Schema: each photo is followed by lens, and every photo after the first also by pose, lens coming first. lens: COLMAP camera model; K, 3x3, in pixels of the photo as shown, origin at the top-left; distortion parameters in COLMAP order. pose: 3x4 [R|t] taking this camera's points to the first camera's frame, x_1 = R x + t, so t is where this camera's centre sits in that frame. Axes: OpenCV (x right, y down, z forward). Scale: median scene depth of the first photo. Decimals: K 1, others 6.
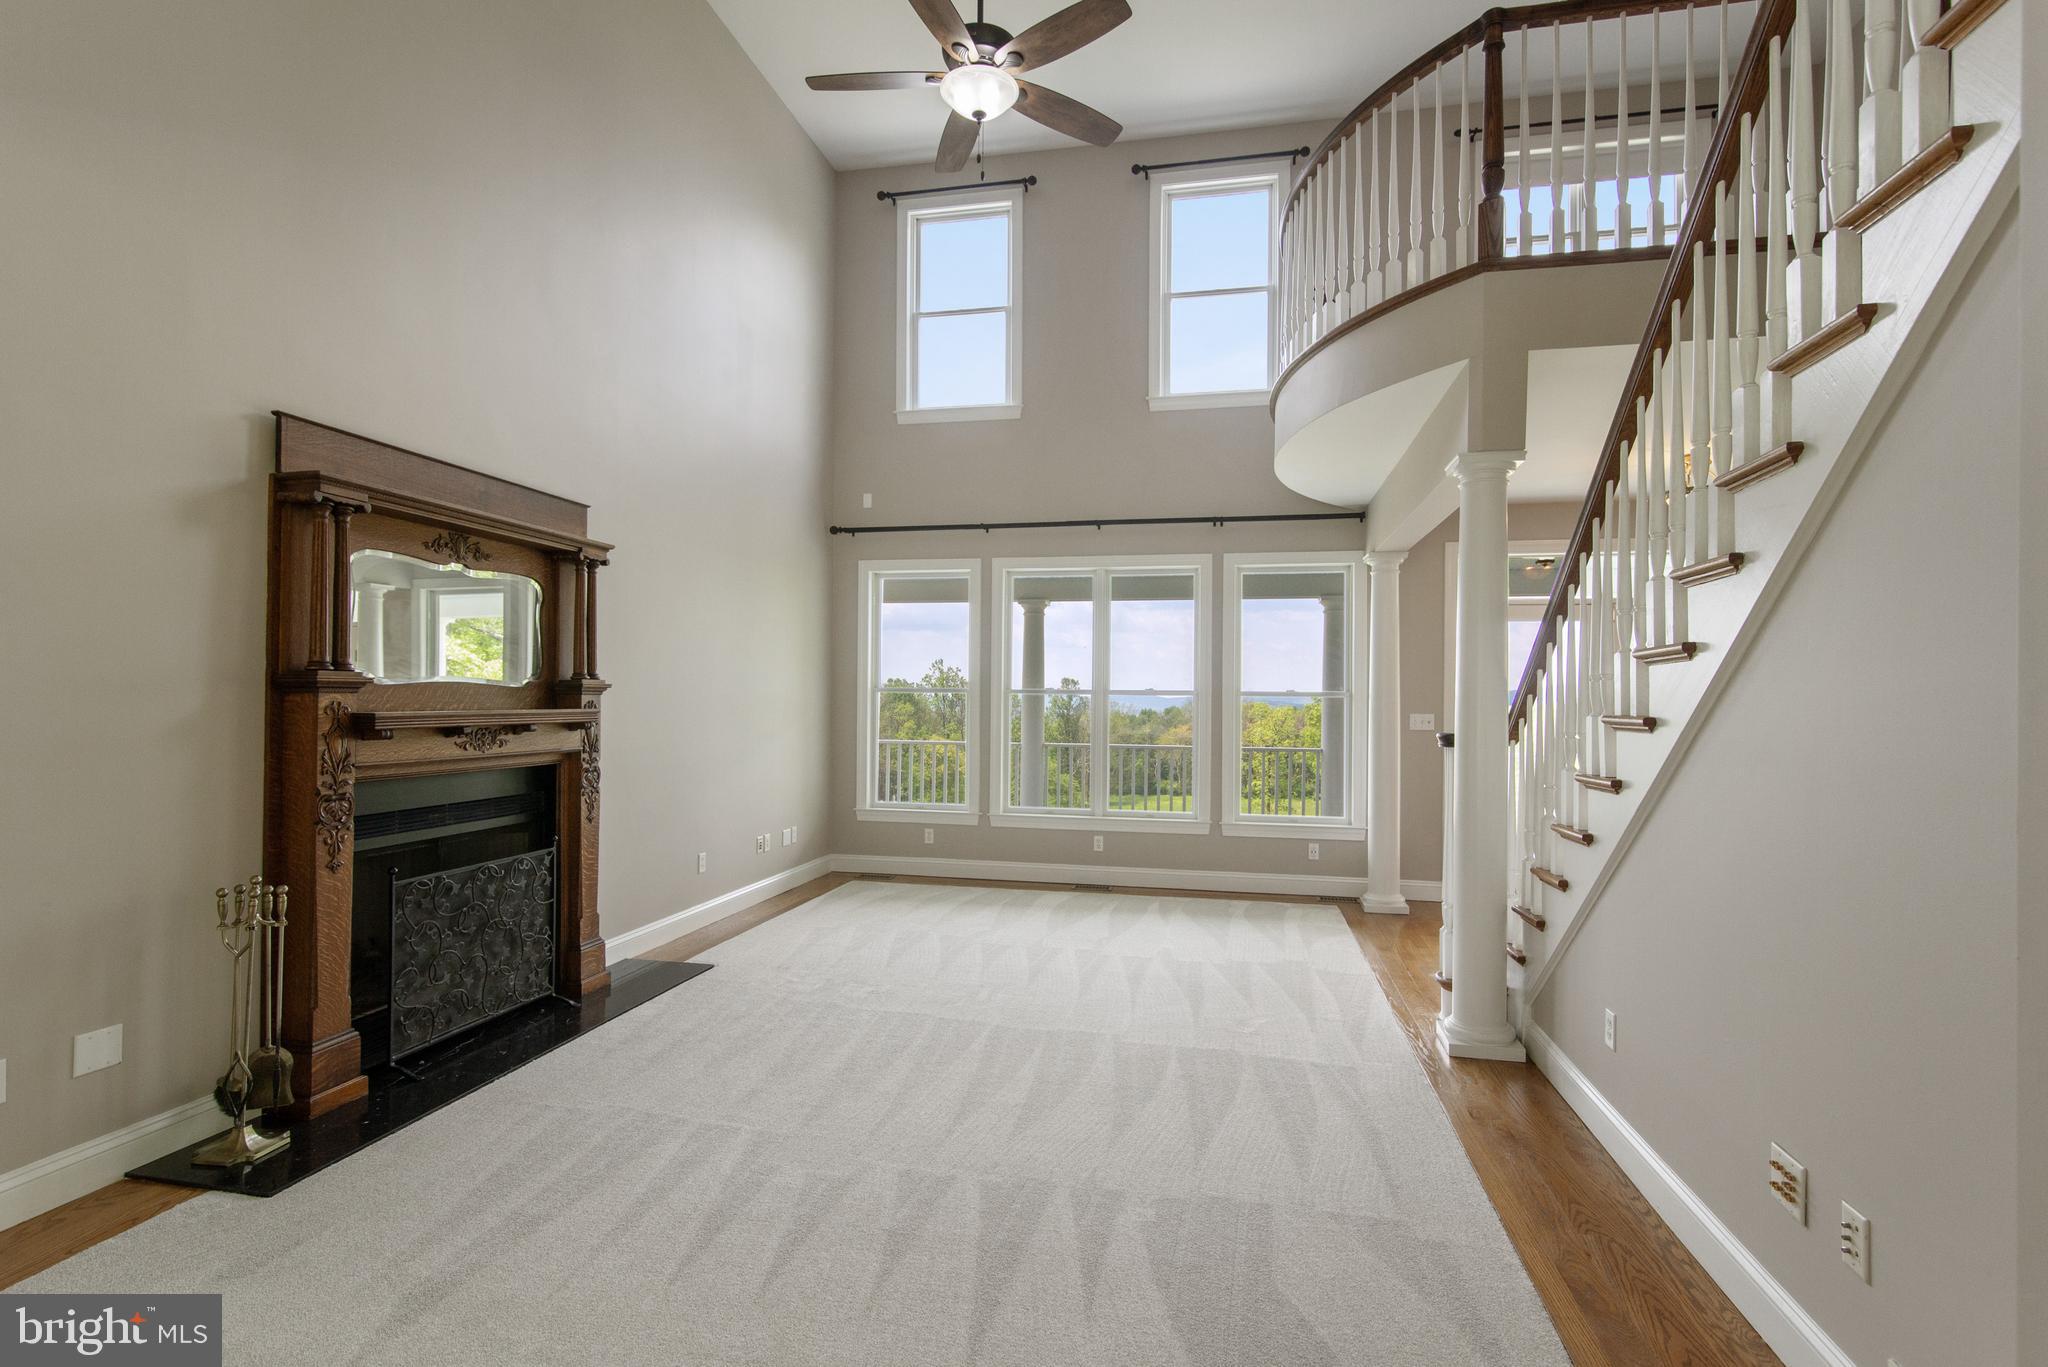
lens RADIAL K [[952.3, 0, 1025.2], [0, 952.3, 687.0], [0, 0, 1]] dist [-0.008682, 0.001586]
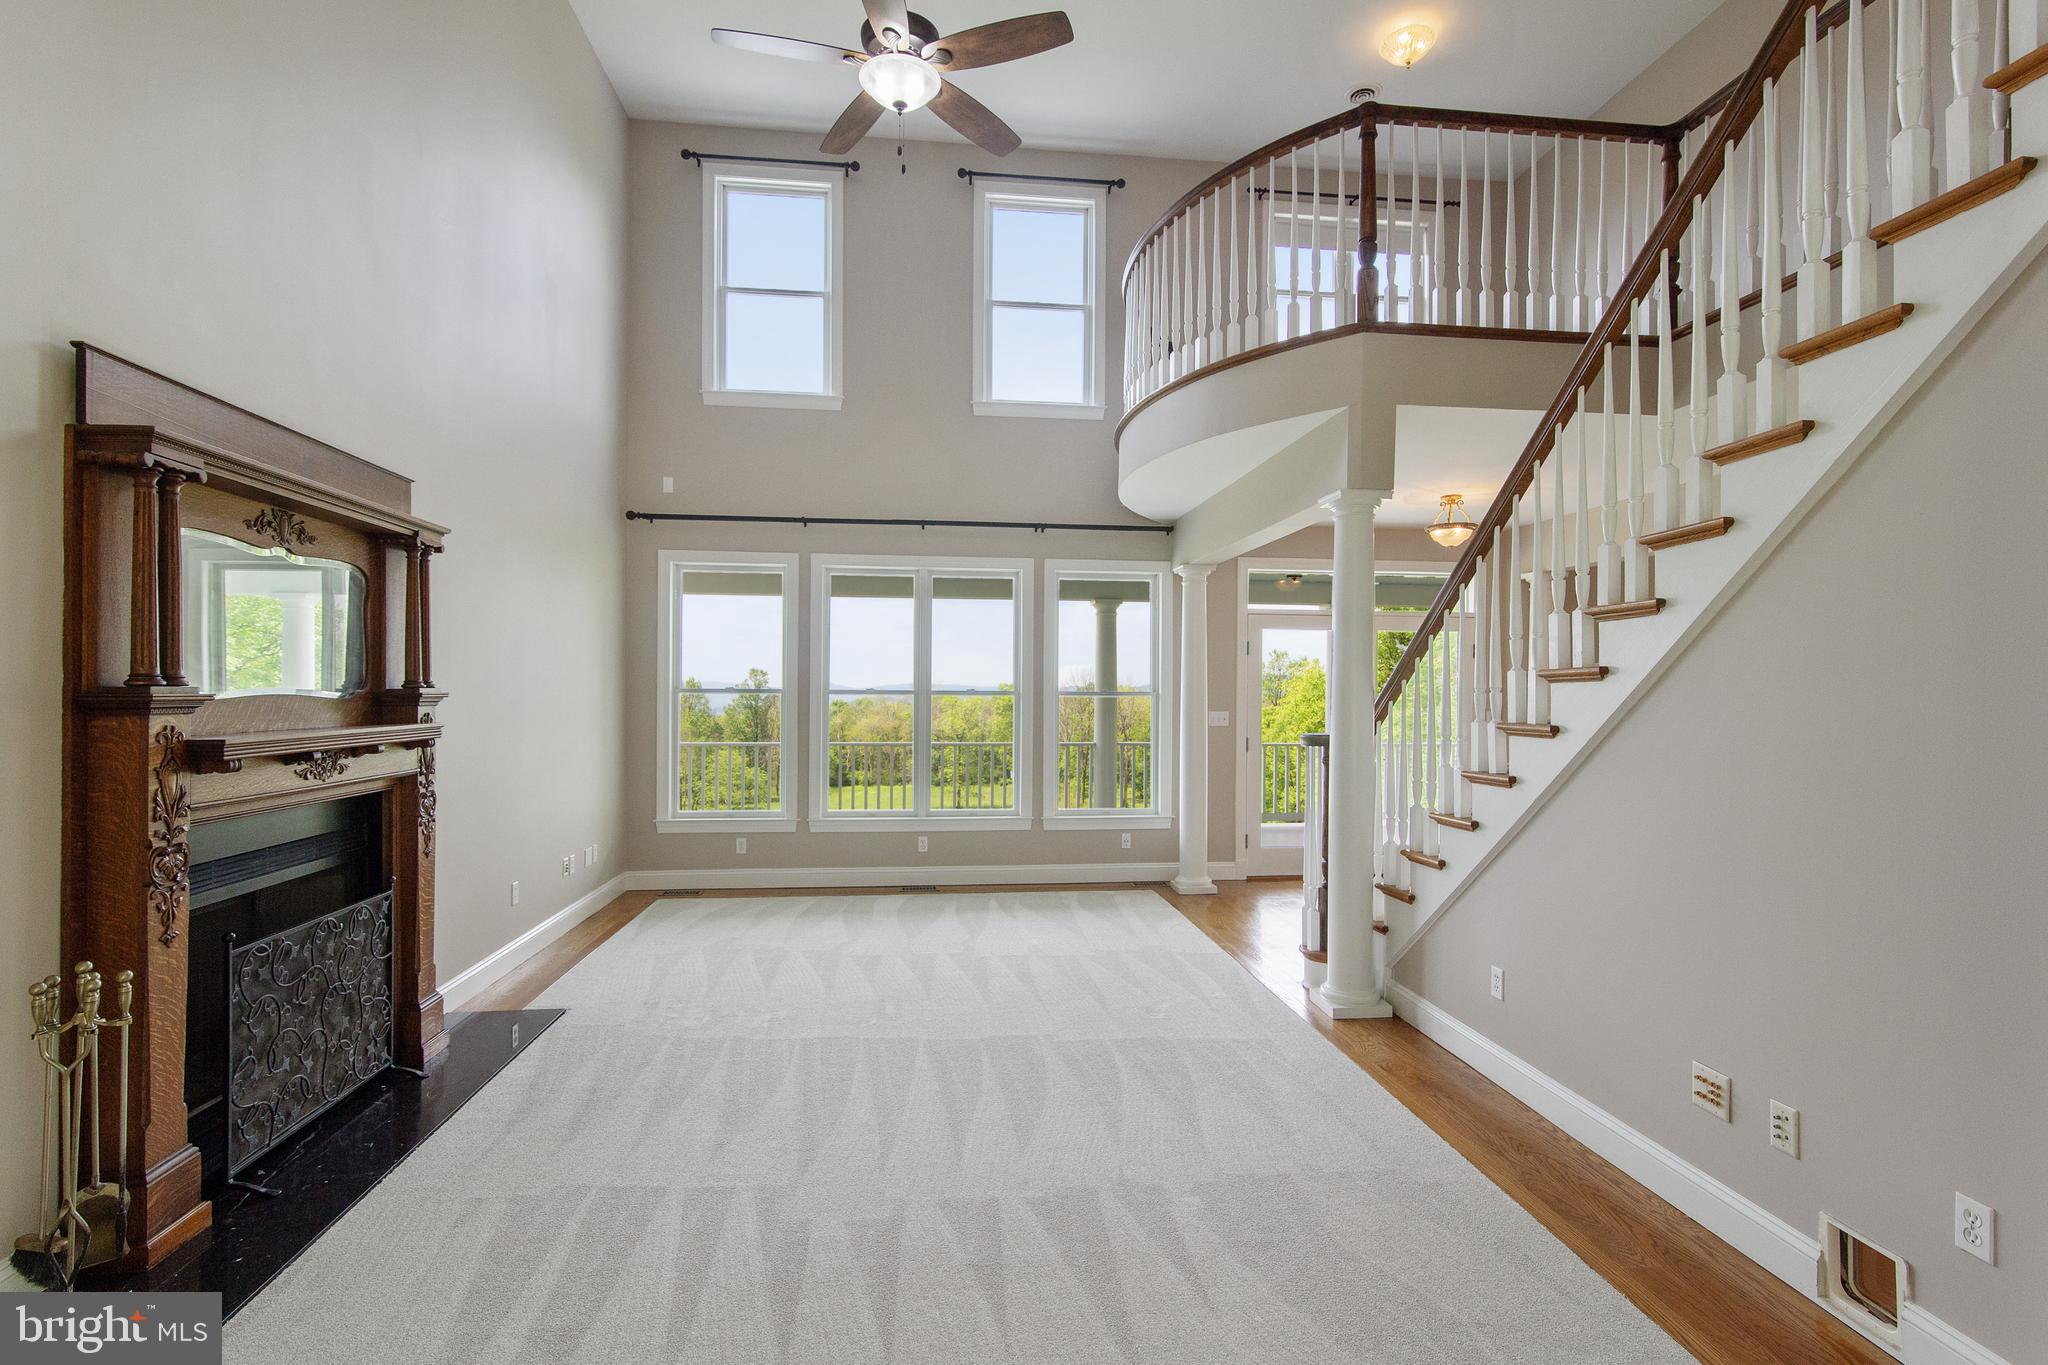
lens RADIAL K [[952.3, 0, 1020.1], [0, 952.3, 684.7], [0, 0, 1]] dist [-0.008682, 0.001586]
pose [[0.948825, -0.001973, 0.315796, -0.254204], [-0.000595, 0.999968, 0.008037, -0.020241], [-0.315802, -0.007813, 0.948793, 0.039673]]
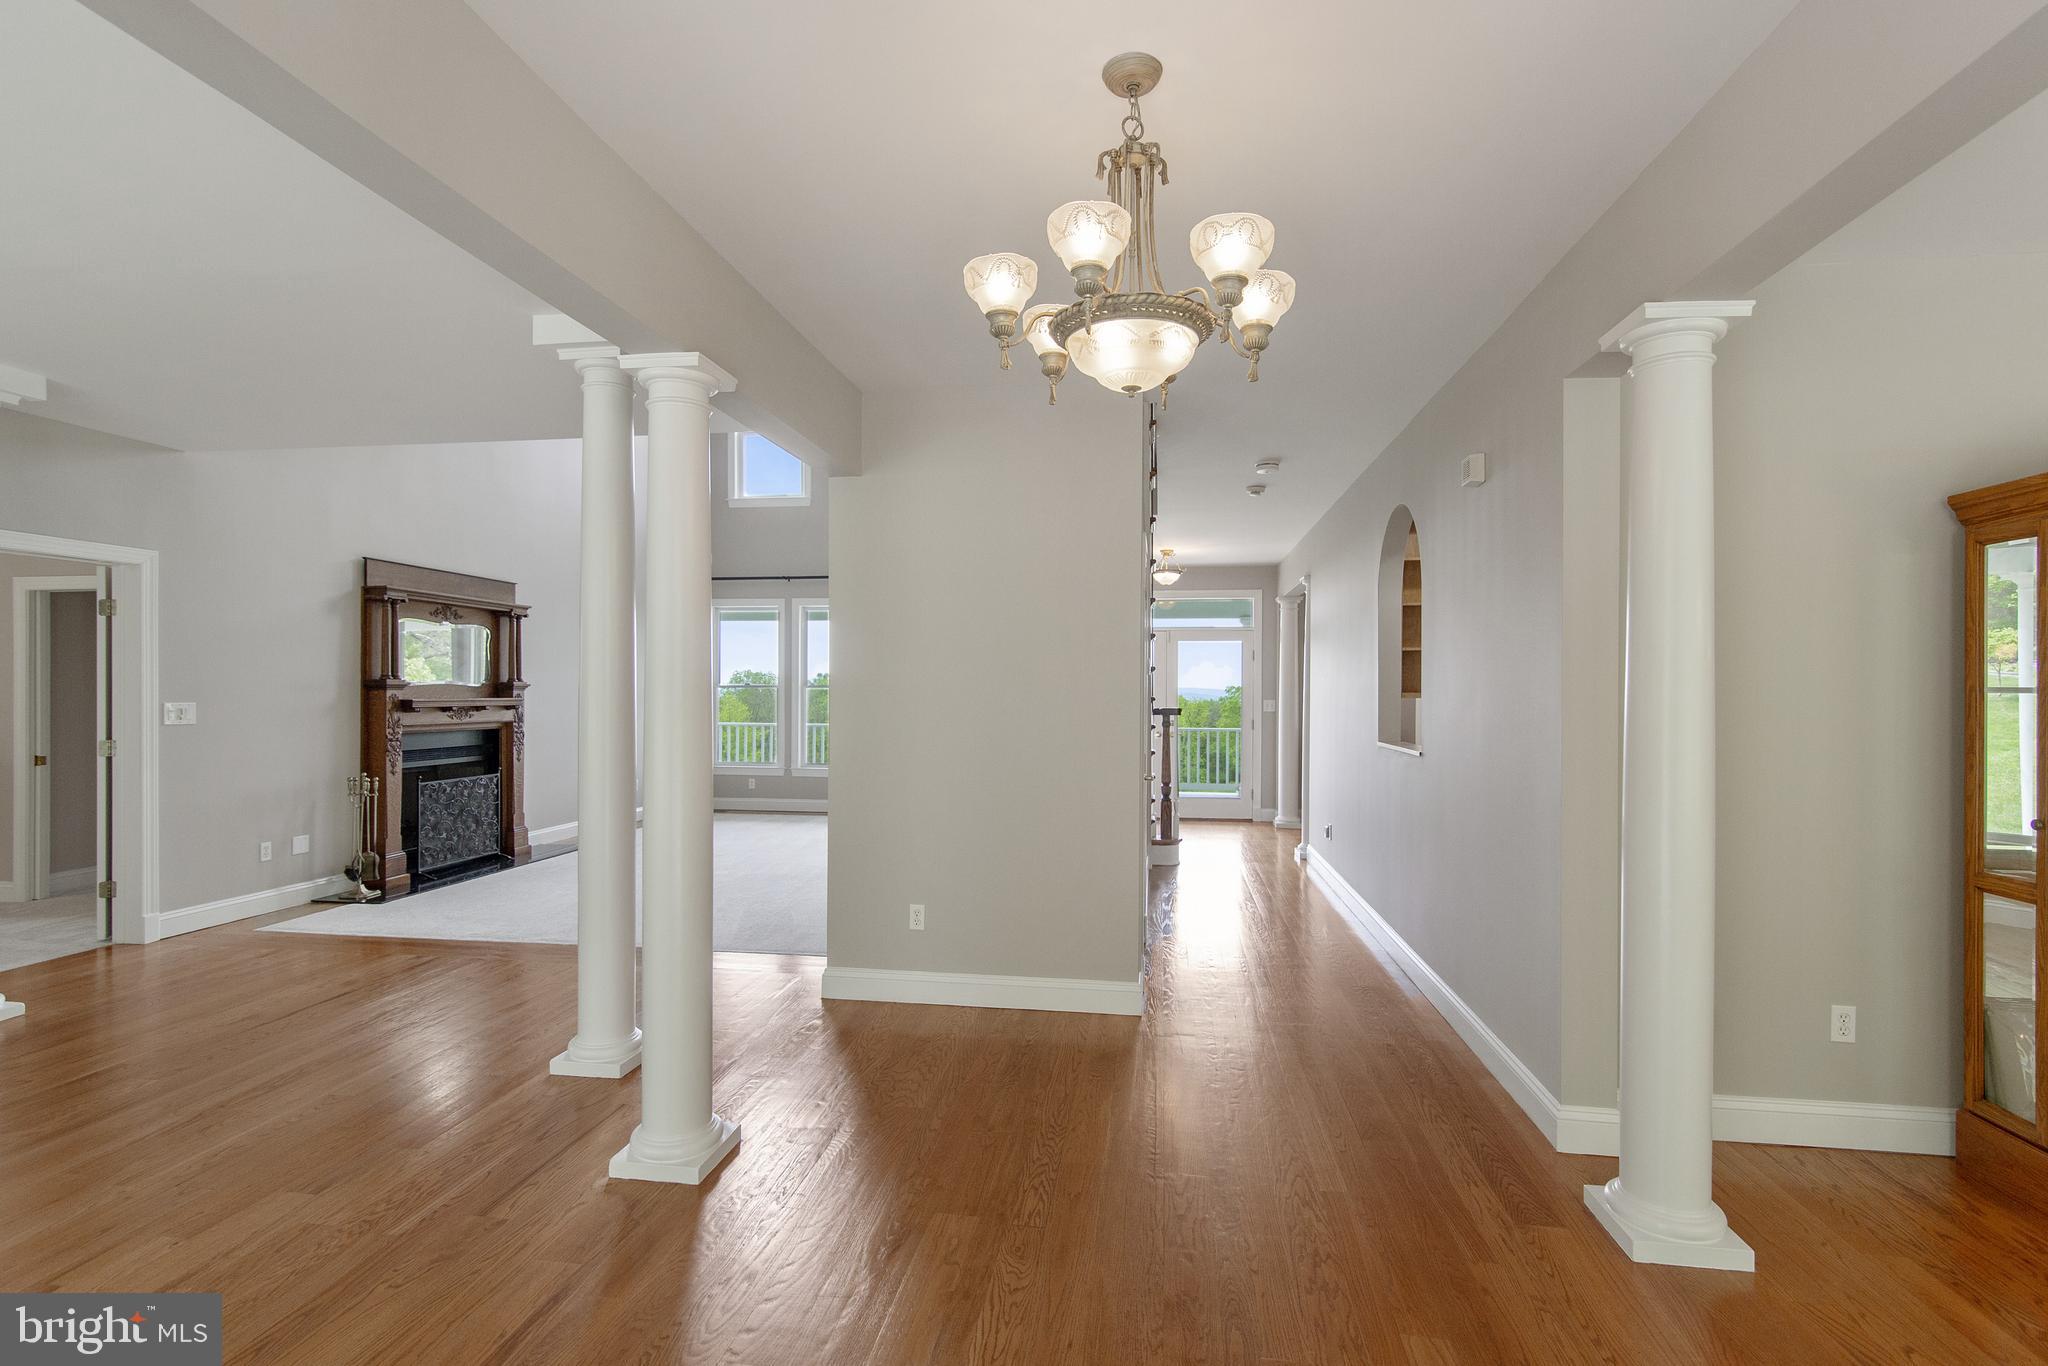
lens RADIAL K [[952.3, 0, 1023.5], [0, 952.3, 688.4], [0, 0, 1]] dist [-0.008682, 0.001586]
pose [[0.998128, -0.005651, 0.060902, 0.438110], [0.005172, 0.999954, 0.008021, -0.005574], [-0.060944, -0.007691, 0.998112, -0.964210]]
